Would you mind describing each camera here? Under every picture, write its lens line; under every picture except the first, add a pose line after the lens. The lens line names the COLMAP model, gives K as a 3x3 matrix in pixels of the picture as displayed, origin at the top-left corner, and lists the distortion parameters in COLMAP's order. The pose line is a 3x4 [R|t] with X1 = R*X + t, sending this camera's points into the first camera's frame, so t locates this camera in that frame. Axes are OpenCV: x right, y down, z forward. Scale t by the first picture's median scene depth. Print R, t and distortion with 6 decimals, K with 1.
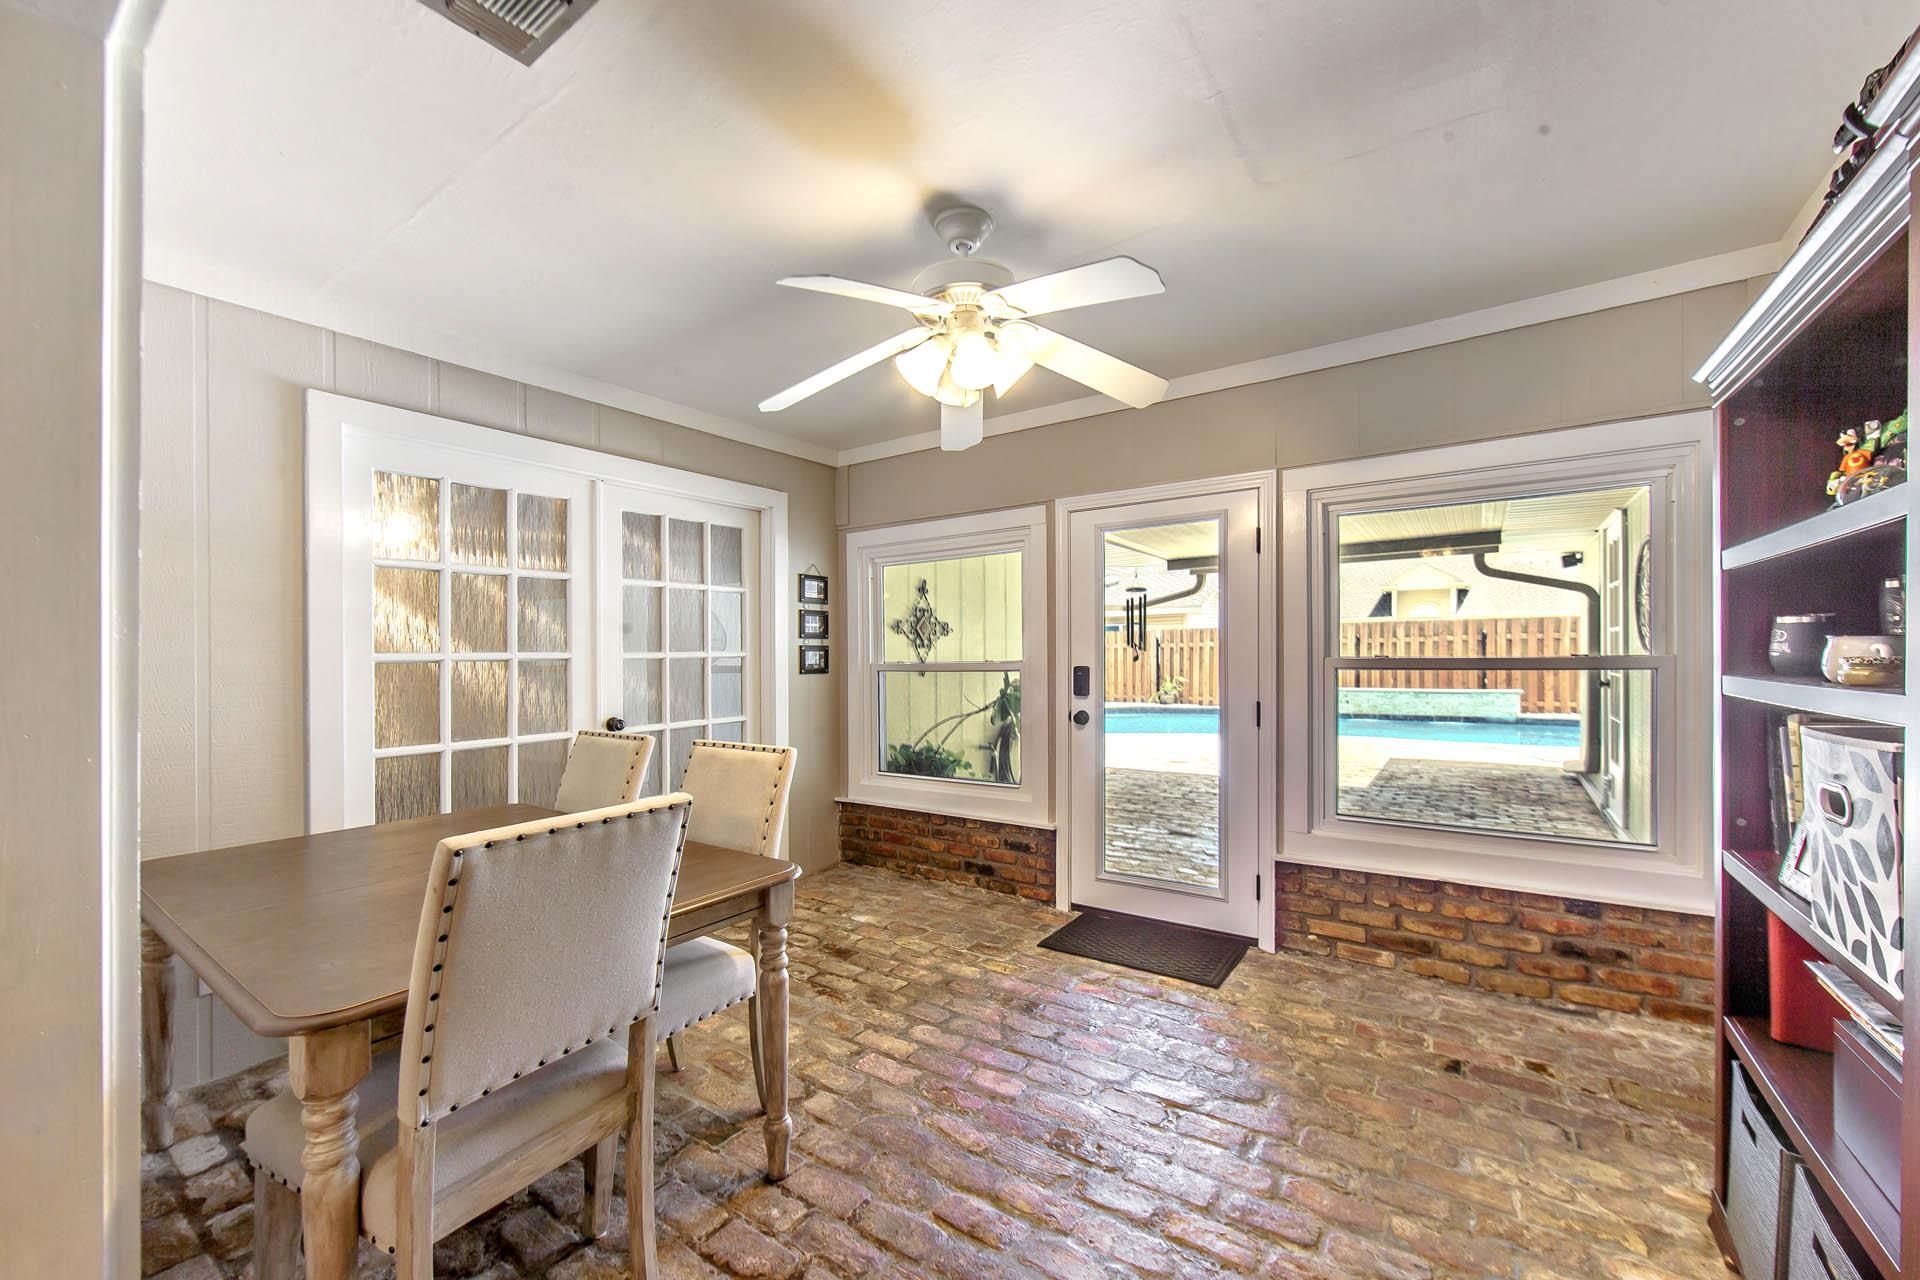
lens RADIAL K [[748.2, 0, 957.1], [0, 748.2, 651.9], [0, 0, 1]] dist [-0.000311, -0.001165]
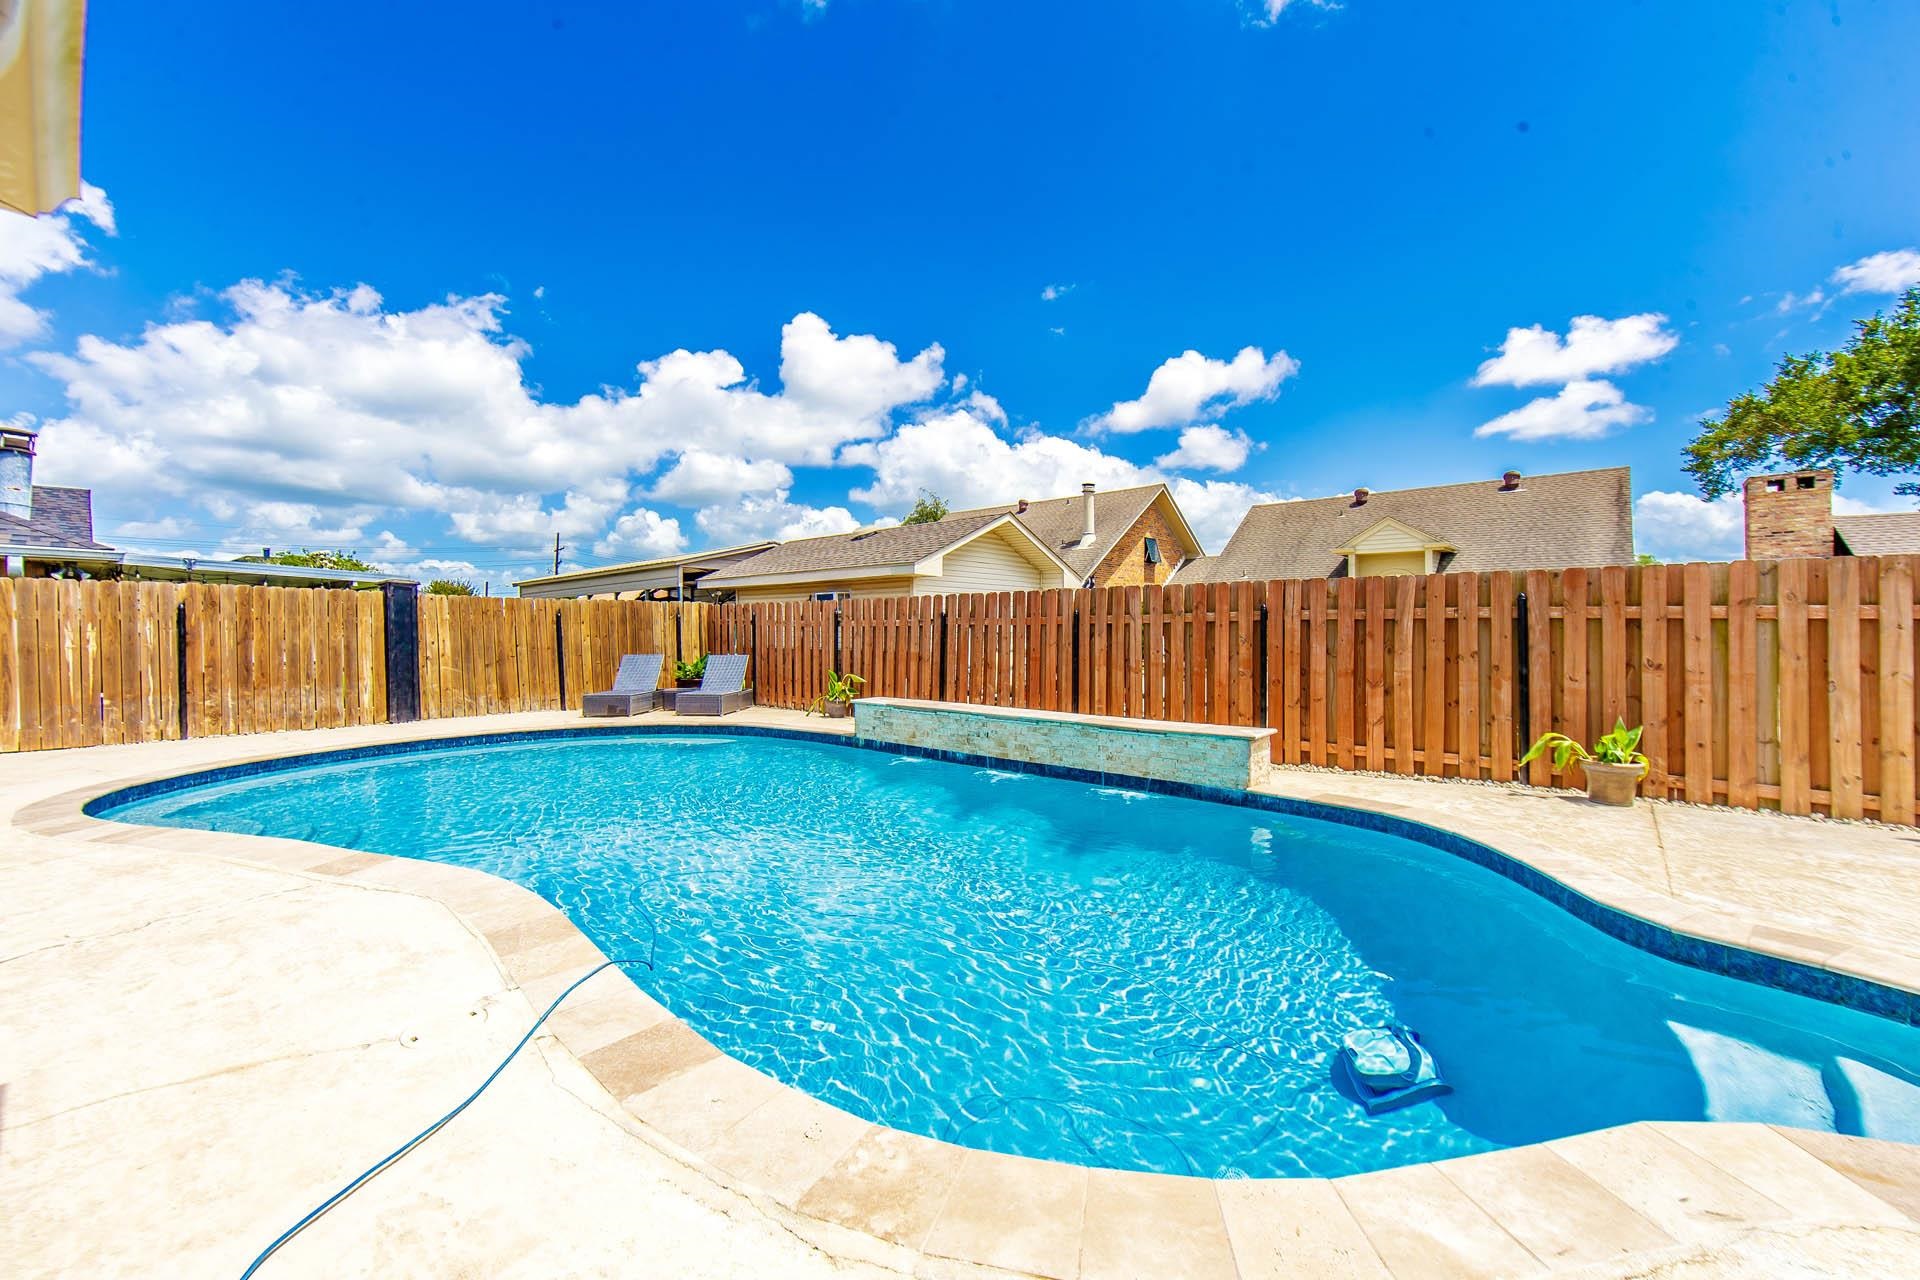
lens RADIAL K [[748.2, 0, 961.5], [0, 748.2, 632.6], [0, 0, 1]] dist [-0.000311, -0.001165]
pose [[0.996751, 0.015003, -0.079136, 0.530815], [-0.014373, 0.999860, 0.008524, -0.009266], [0.079253, -0.007358, 0.996827, 0.460962]]
